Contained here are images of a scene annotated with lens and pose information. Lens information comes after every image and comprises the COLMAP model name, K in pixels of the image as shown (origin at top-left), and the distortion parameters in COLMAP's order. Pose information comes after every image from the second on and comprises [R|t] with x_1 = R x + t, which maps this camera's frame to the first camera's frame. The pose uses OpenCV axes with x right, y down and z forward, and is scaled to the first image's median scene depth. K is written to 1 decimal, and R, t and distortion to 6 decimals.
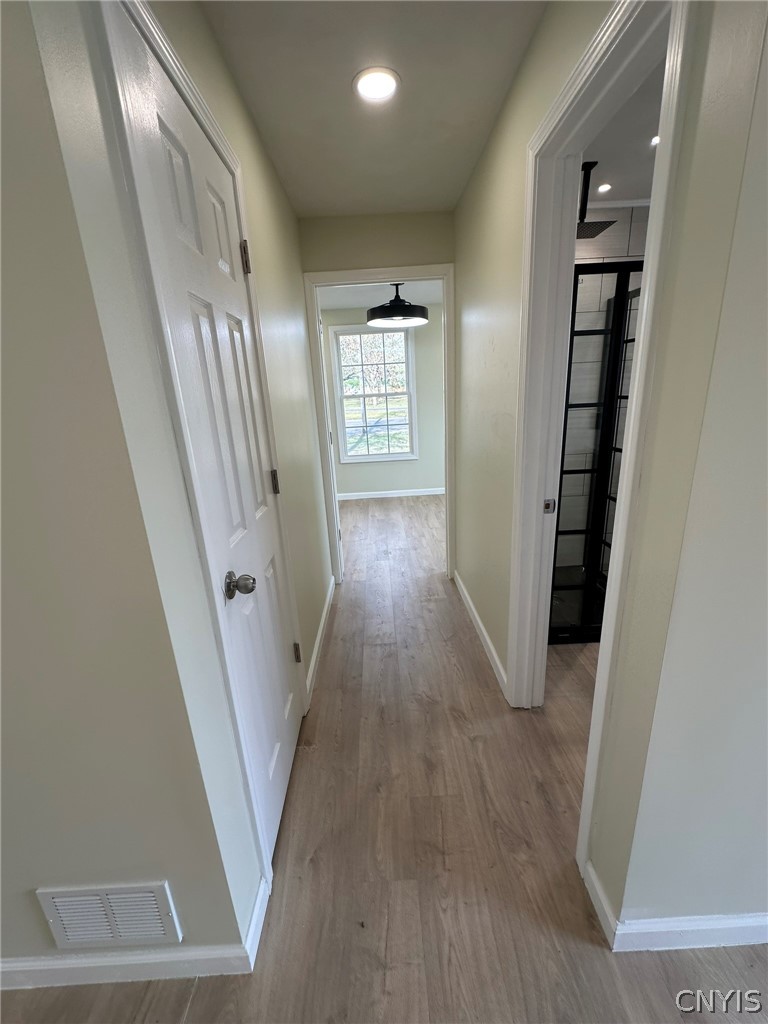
lens RADIAL K [[408.6, 0, 384.0], [0, 408.6, 512.0], [0, 0, 1]] dist [-0.000866, 0.000408]
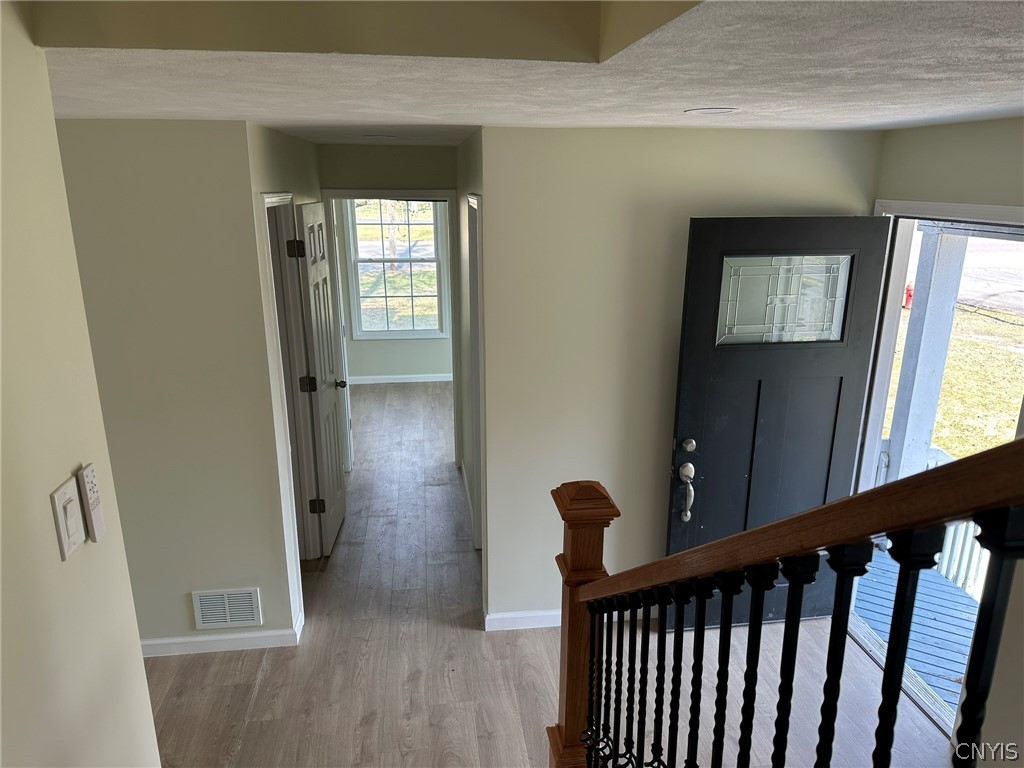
lens RADIAL K [[710.7, 0, 512.0], [0, 710.7, 384.0], [0, 0, 1]] dist [0.172769, -0.323393]
pose [[0.993172, 0.022554, 0.114456, 0.074843], [-0.020709, 0.999636, -0.017280, -0.019126], [-0.114805, 0.014792, 0.993278, -0.726488]]
